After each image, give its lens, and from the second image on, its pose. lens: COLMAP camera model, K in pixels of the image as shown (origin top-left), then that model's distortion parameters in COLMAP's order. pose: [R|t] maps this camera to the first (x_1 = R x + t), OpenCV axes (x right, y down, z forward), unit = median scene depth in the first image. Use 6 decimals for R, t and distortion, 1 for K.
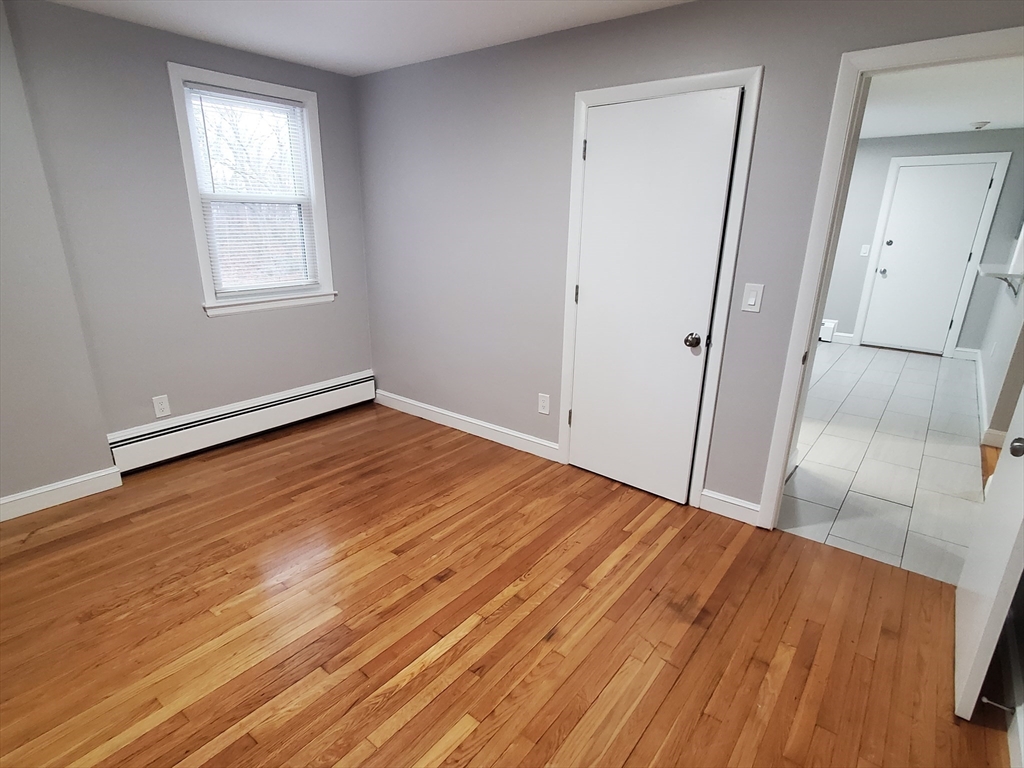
lens RADIAL K [[542.3, 0, 517.4], [0, 542.3, 382.7], [0, 0, 1]] dist [0.004917, 0.000745]
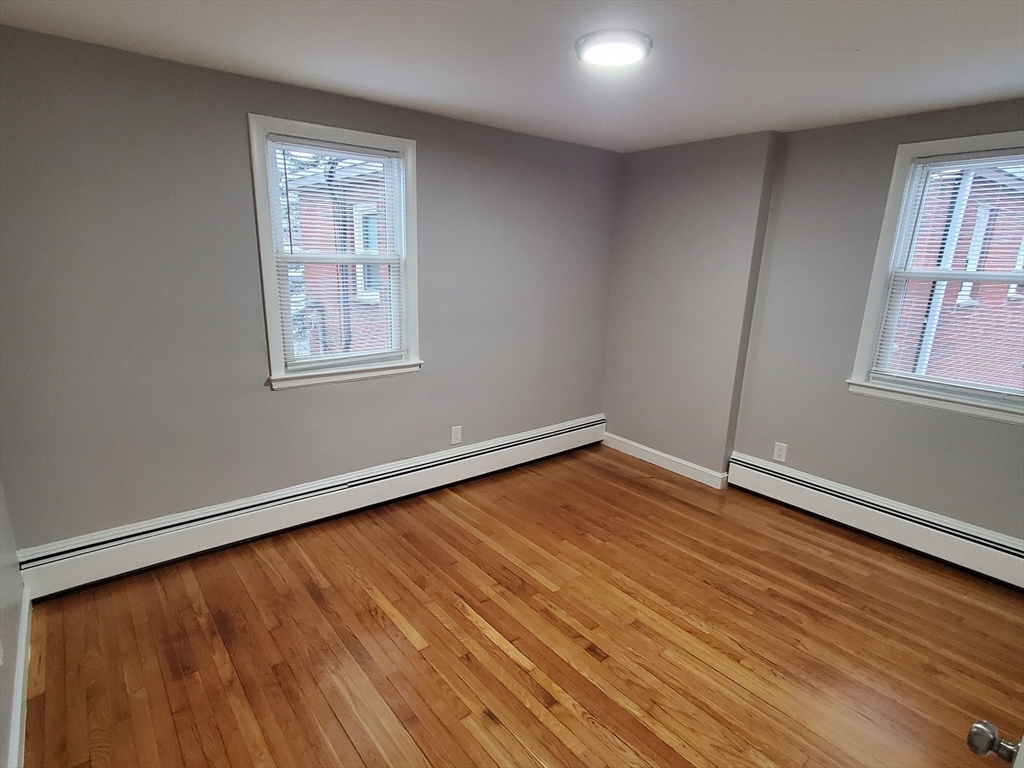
lens RADIAL K [[542.3, 0, 504.7], [0, 542.3, 393.8], [0, 0, 1]] dist [0.004917, 0.000745]
pose [[-0.219681, 0.230209, -0.948021, 0.619379], [-0.313058, 0.903732, 0.291998, -0.260268], [0.923978, 0.360932, -0.126464, 0.677071]]
